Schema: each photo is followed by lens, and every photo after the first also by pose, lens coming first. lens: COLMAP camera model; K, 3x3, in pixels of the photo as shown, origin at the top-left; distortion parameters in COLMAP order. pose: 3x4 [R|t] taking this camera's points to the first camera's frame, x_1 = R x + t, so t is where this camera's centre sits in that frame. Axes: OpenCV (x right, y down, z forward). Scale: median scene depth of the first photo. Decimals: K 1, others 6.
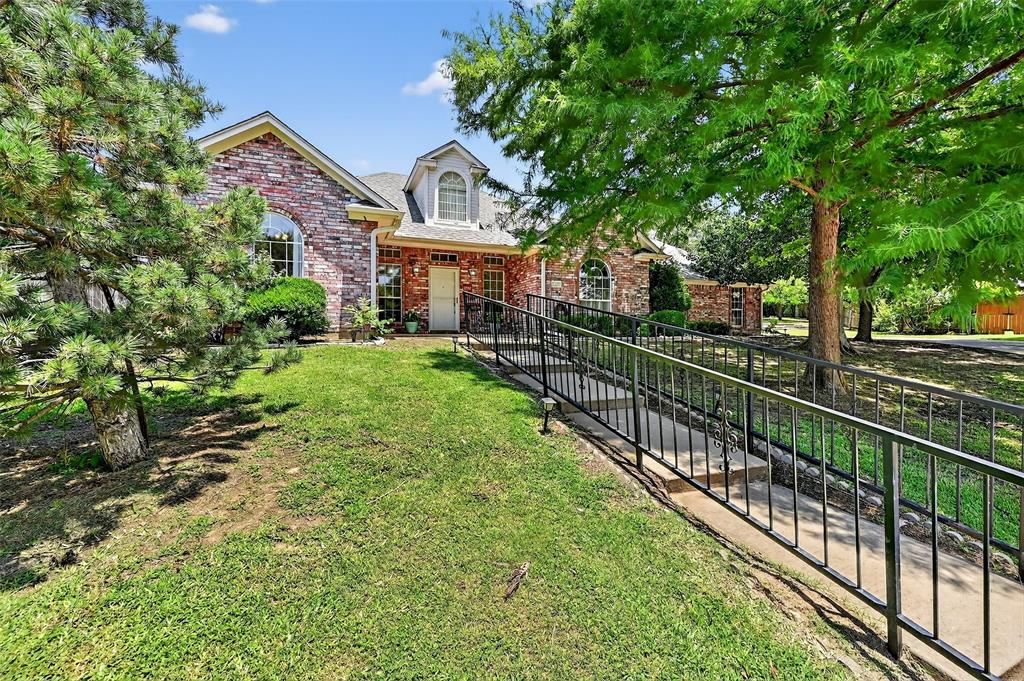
lens RADIAL K [[422.6, 0, 515.9], [0, 422.6, 336.5], [0, 0, 1]] dist [0.000196, 0.000075]
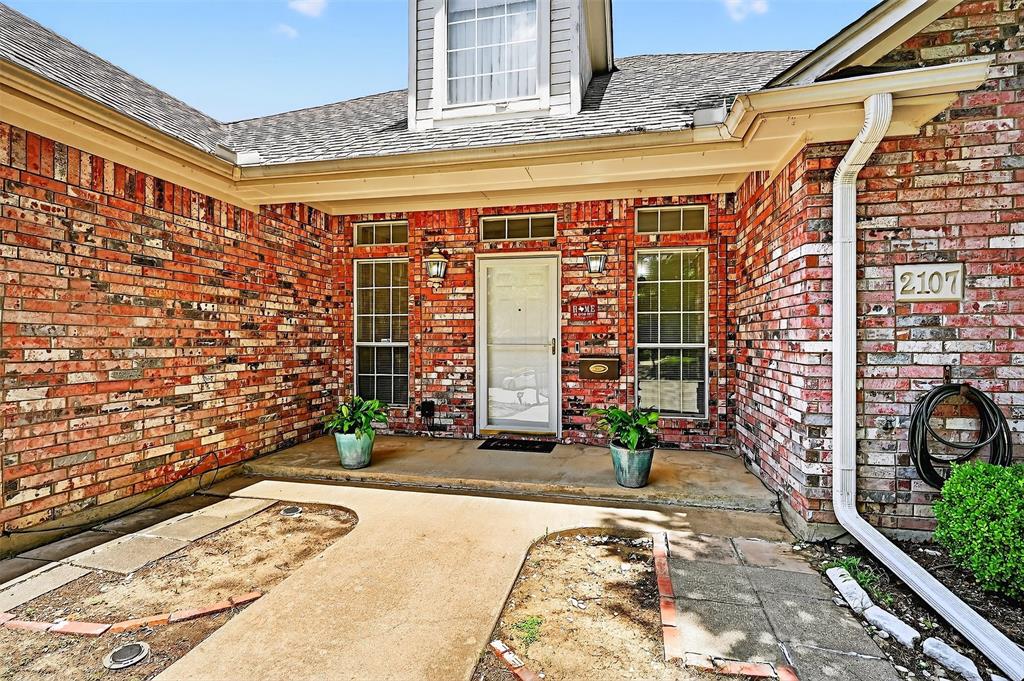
lens RADIAL K [[475.8, 0, 512.0], [0, 475.8, 340.5], [0, 0, 1]] dist [0.000227, 0.000046]
pose [[0.825487, 0.001151, -0.564420, 0.062002], [-0.001016, 0.999999, 0.000554, -0.103595], [0.564421, 0.000116, 0.825487, 0.750281]]
